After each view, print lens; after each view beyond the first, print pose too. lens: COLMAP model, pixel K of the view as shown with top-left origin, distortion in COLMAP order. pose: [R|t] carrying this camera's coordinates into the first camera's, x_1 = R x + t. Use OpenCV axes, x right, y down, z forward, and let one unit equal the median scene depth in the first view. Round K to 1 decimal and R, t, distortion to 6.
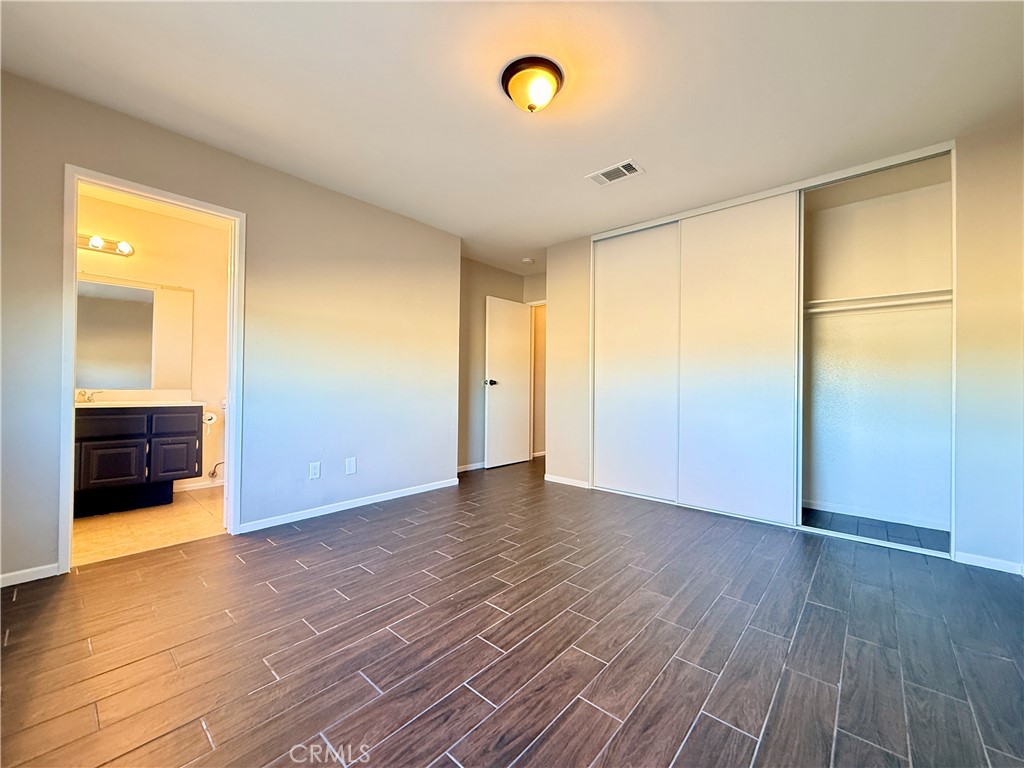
lens RADIAL K [[408.2, 0, 509.0], [0, 408.2, 381.5], [0, 0, 1]] dist [0.000281, -0.000686]
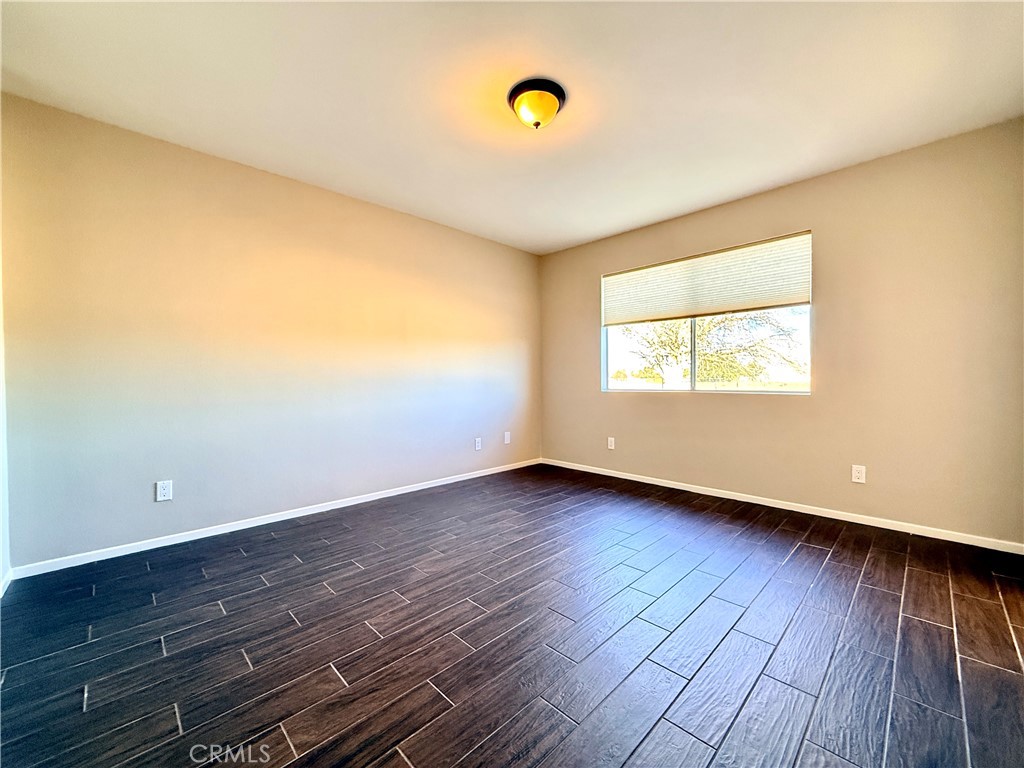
lens RADIAL K [[408.2, 0, 513.6], [0, 408.2, 386.2], [0, 0, 1]] dist [0.000281, -0.000686]
pose [[-0.997996, -0.005071, 0.063074, 0.042846], [-0.004766, 0.999976, 0.004981, 0.015128], [-0.063098, 0.004671, -0.997996, 2.082357]]
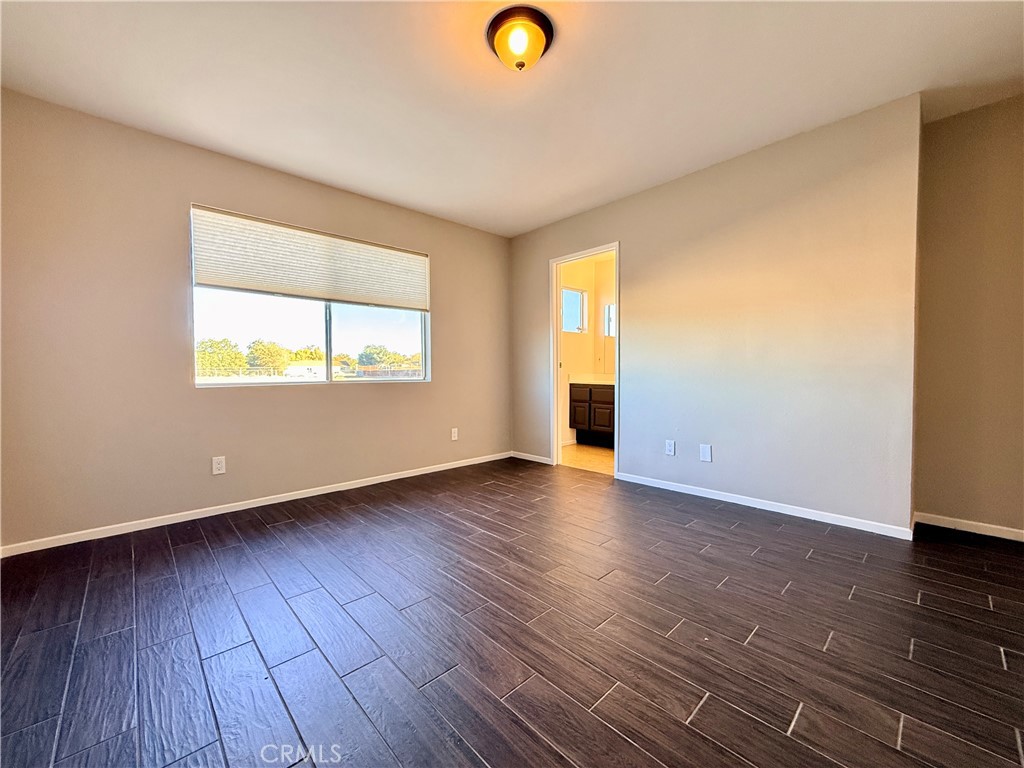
lens RADIAL K [[408.2, 0, 511.8], [0, 408.2, 380.9], [0, 0, 1]] dist [0.000281, -0.000686]
pose [[-0.087174, 0.011659, -0.996125, 0.990738], [0.018098, 0.999785, 0.010118, 0.035348], [0.996029, -0.017146, -0.087366, 1.052965]]
